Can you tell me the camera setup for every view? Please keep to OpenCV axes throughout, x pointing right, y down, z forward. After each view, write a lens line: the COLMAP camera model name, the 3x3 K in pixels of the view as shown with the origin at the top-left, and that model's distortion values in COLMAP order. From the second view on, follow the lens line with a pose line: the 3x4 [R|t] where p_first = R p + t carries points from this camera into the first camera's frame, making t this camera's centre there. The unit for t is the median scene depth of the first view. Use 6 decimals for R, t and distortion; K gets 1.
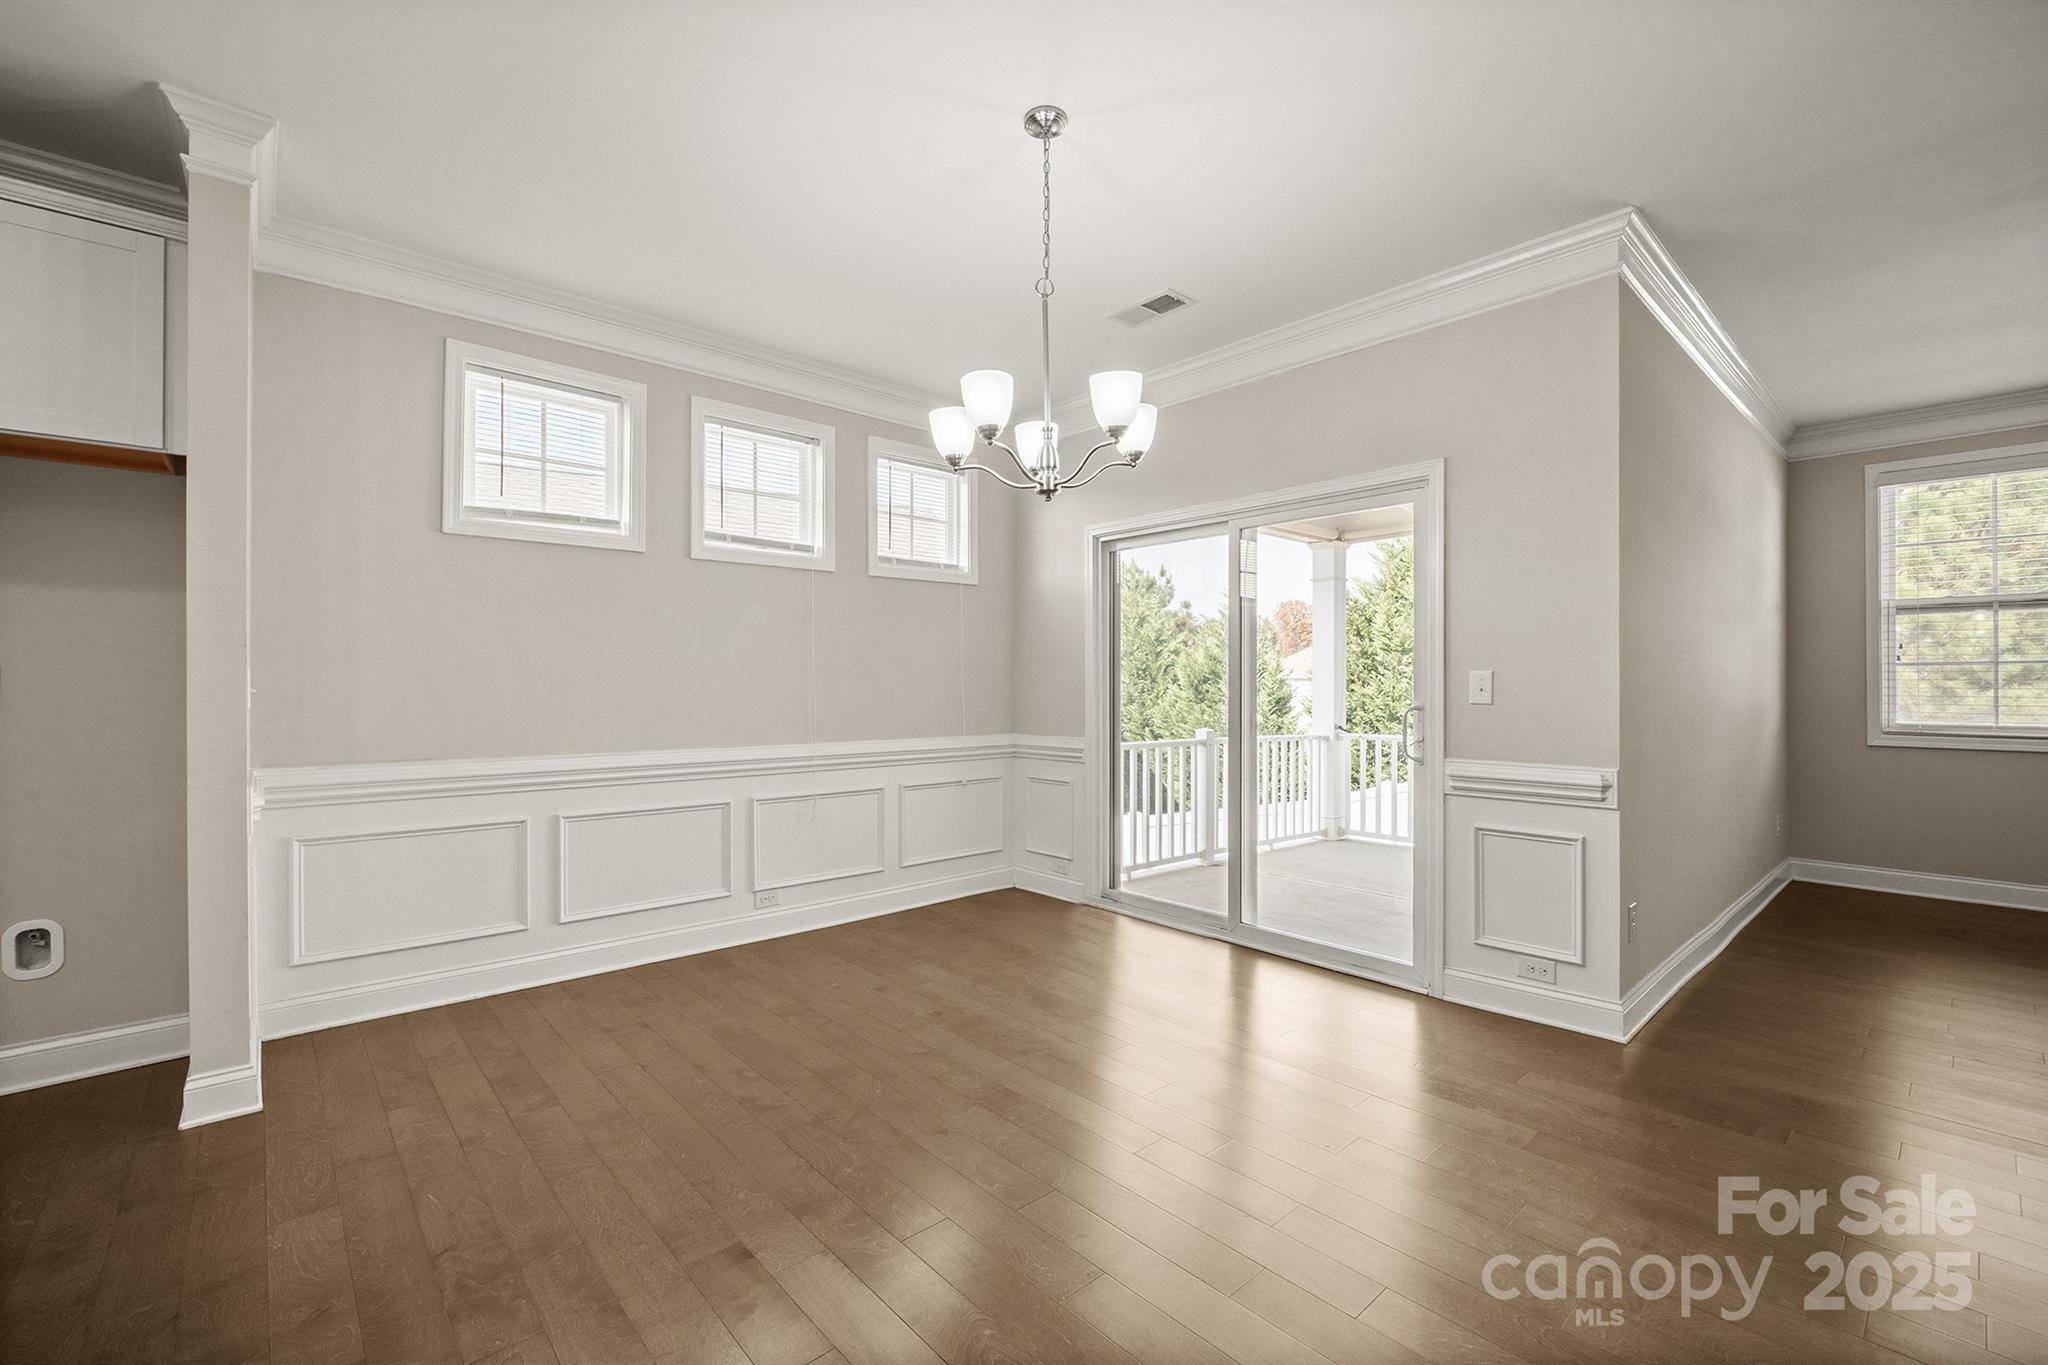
lens RADIAL K [[868.2, 0, 1018.1], [0, 868.2, 685.2], [0, 0, 1]] dist [-0.008813, -0.000305]
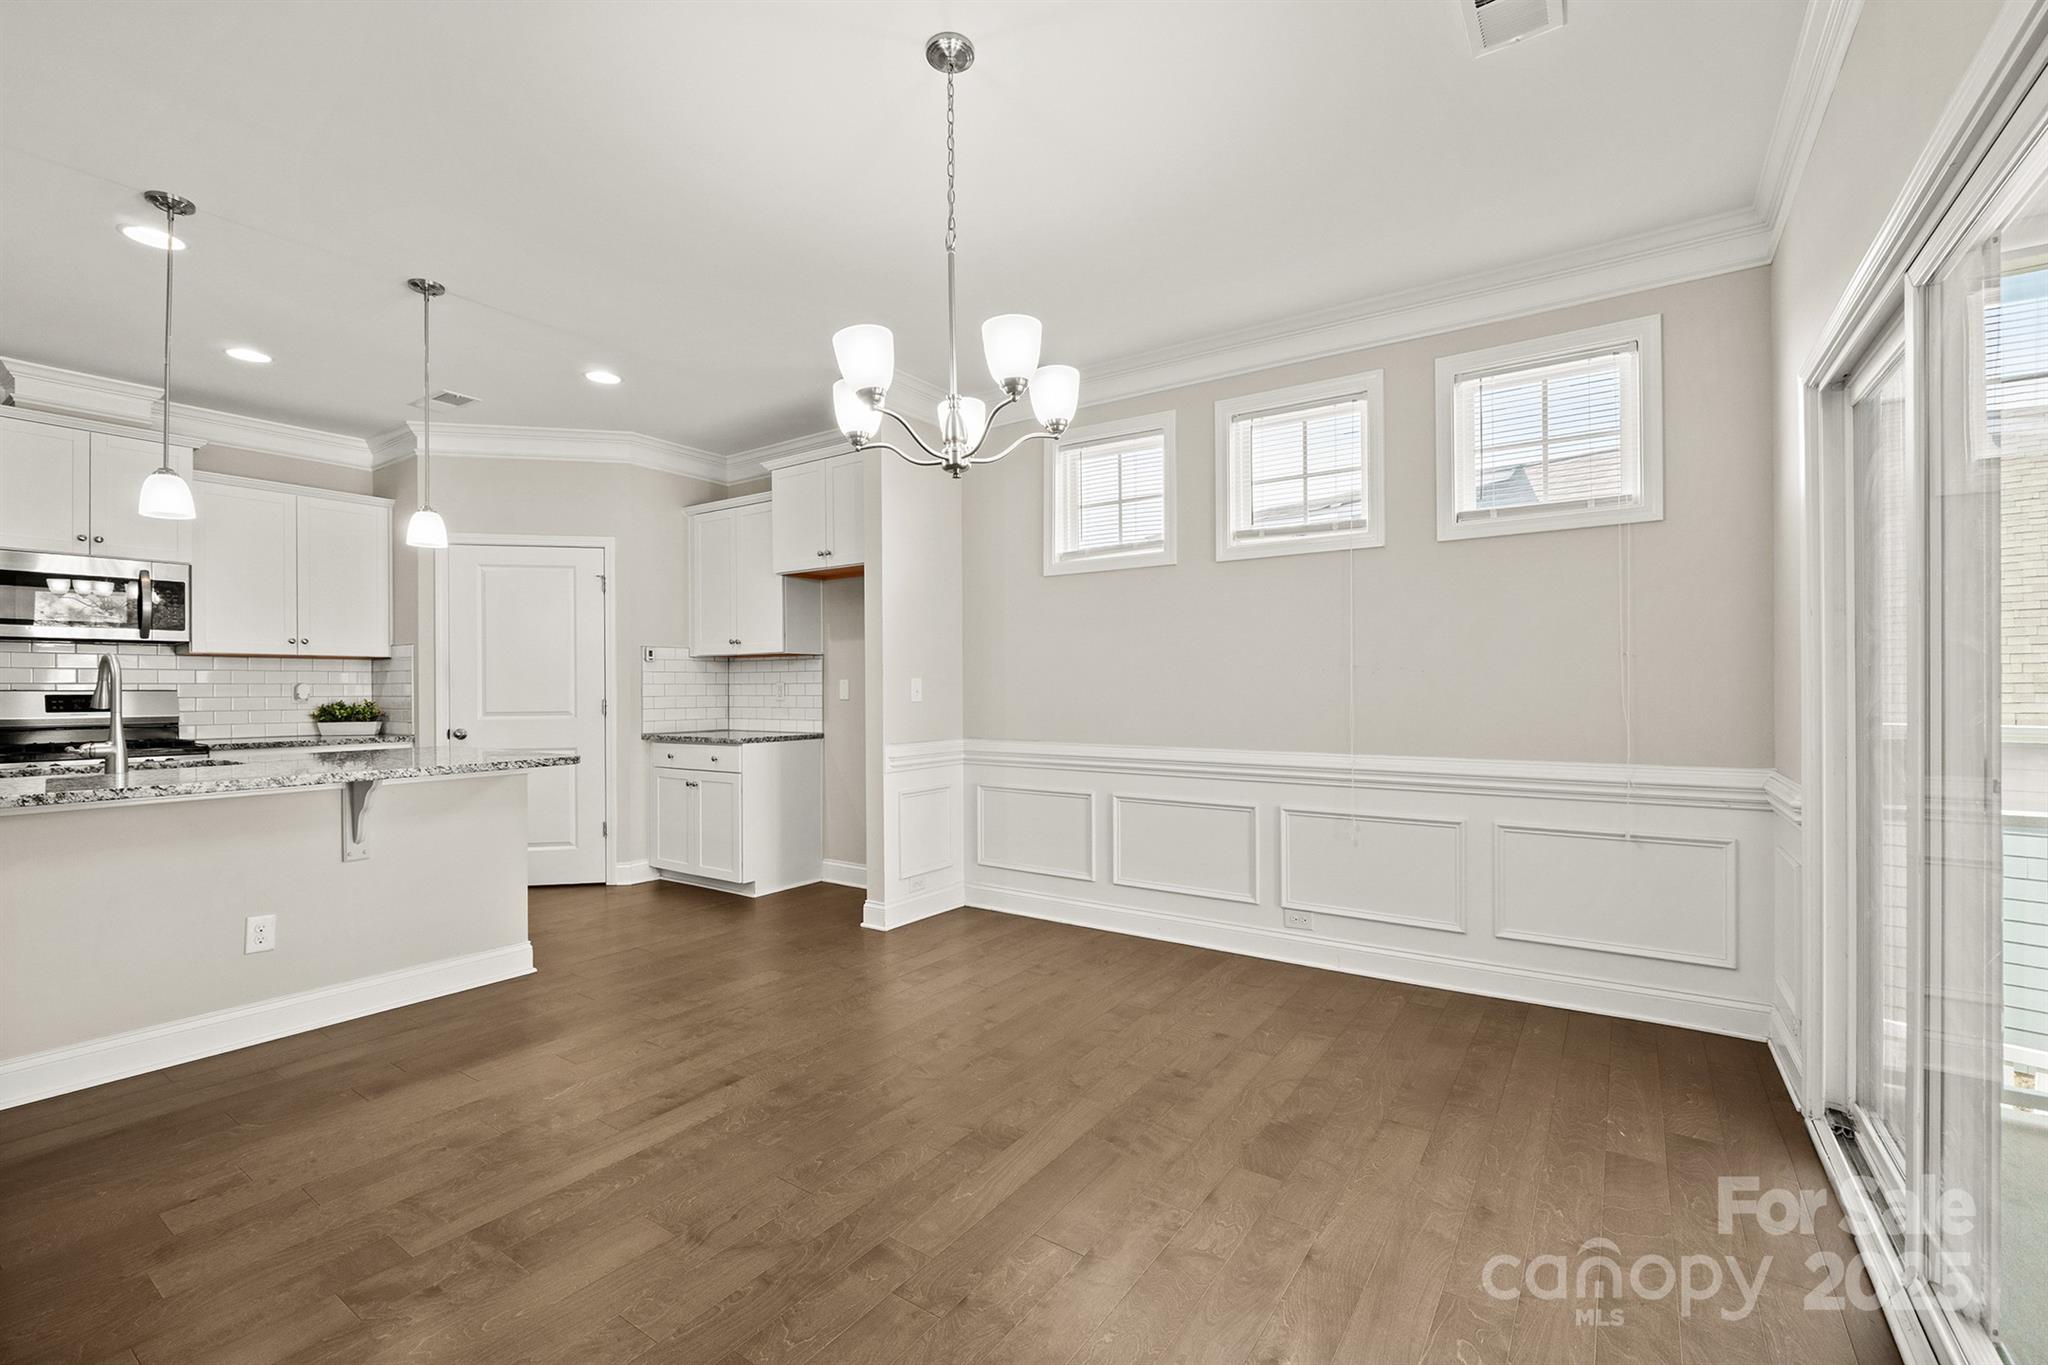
lens RADIAL K [[878.6, 0, 1019.3], [0, 878.6, 691.8], [0, 0, 1]] dist [-0.006441, -0.000313]
pose [[0.233743, 0.002596, -0.972295, 0.573867], [0.004210, 0.999984, 0.003682, 0.001970], [0.972289, -0.004953, 0.233728, 0.533534]]
